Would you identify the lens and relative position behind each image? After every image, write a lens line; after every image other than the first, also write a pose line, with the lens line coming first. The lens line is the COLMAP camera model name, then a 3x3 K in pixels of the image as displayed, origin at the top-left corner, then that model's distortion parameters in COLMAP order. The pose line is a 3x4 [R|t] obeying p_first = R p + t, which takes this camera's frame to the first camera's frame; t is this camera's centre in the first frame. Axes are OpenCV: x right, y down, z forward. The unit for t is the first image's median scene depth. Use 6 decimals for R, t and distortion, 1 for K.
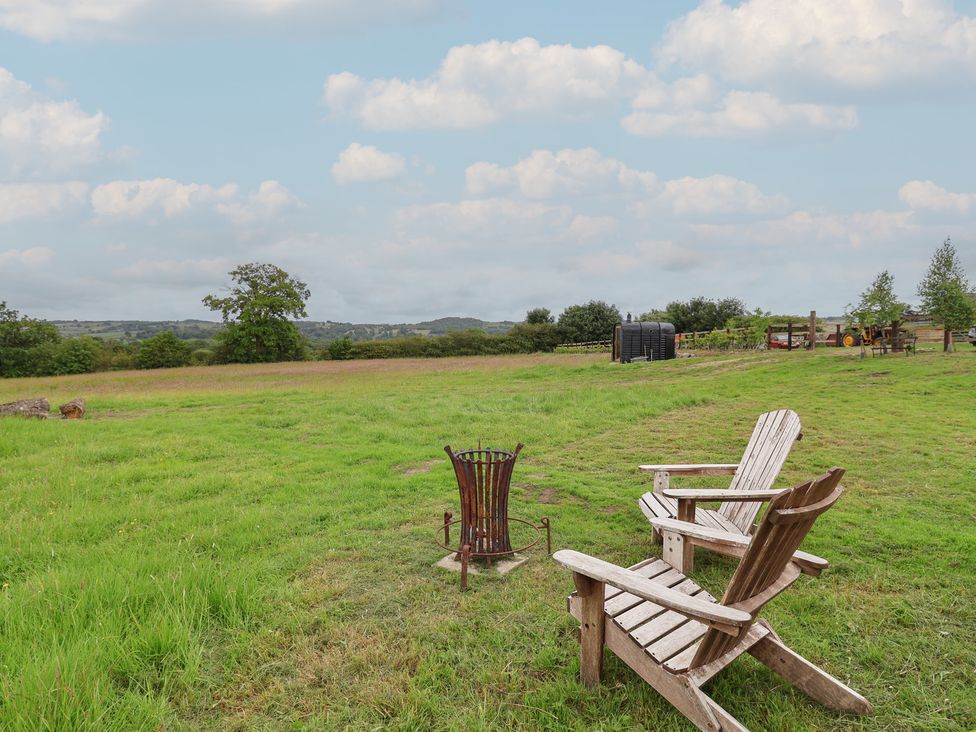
lens RADIAL K [[513.6, 0, 474.0], [0, 513.6, 364.6], [0, 0, 1]] dist [0.000544, -0.012939]
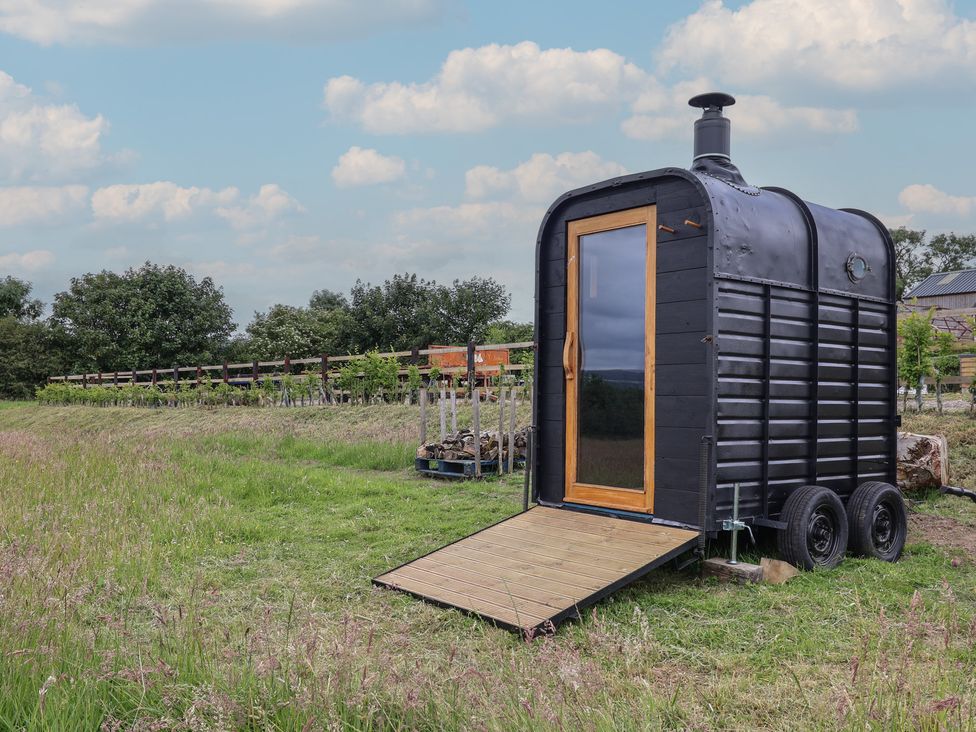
lens RADIAL K [[925.3, 0, 488.0], [0, 925.3, 366.0], [0, 0, 1]] dist [-0.007585, -0.014364]
pose [[0.821534, 0.026737, 0.569532, 0.049612], [0.006129, 0.998428, -0.055713, -0.009713], [-0.570126, 0.049261, 0.820079, 0.312286]]
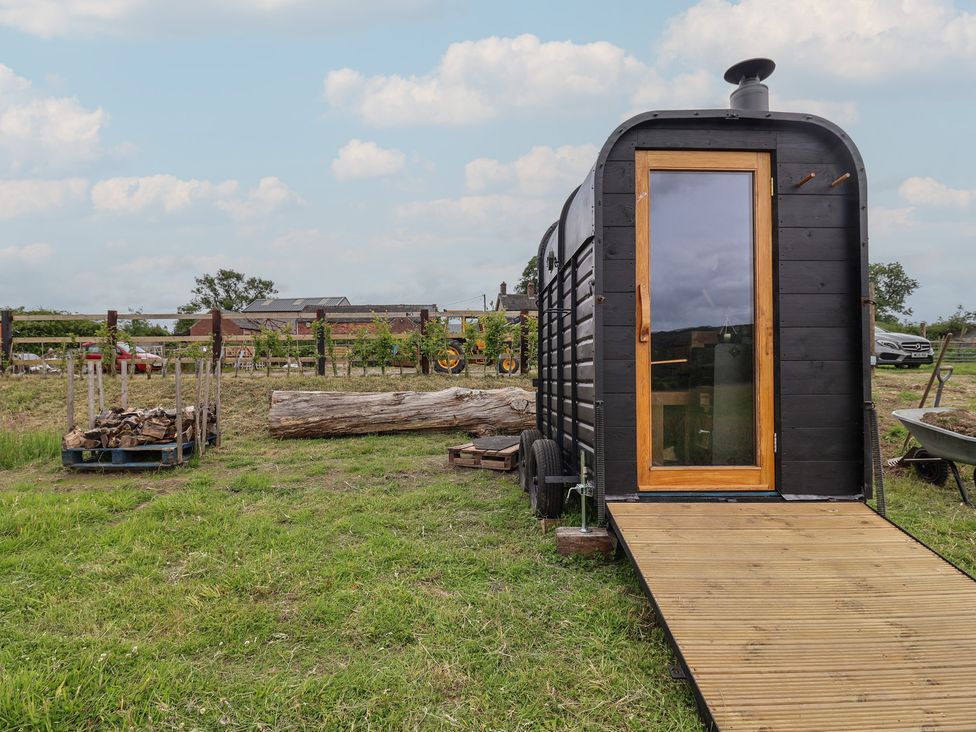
lens RADIAL K [[513.6, 0, 474.0], [0, 513.6, 364.6], [0, 0, 1]] dist [0.000544, -0.012939]
pose [[0.047480, 0.013557, 0.998780, 0.140758], [0.030840, 0.999411, -0.015031, -0.019241], [-0.998396, 0.031516, 0.047034, 0.769497]]
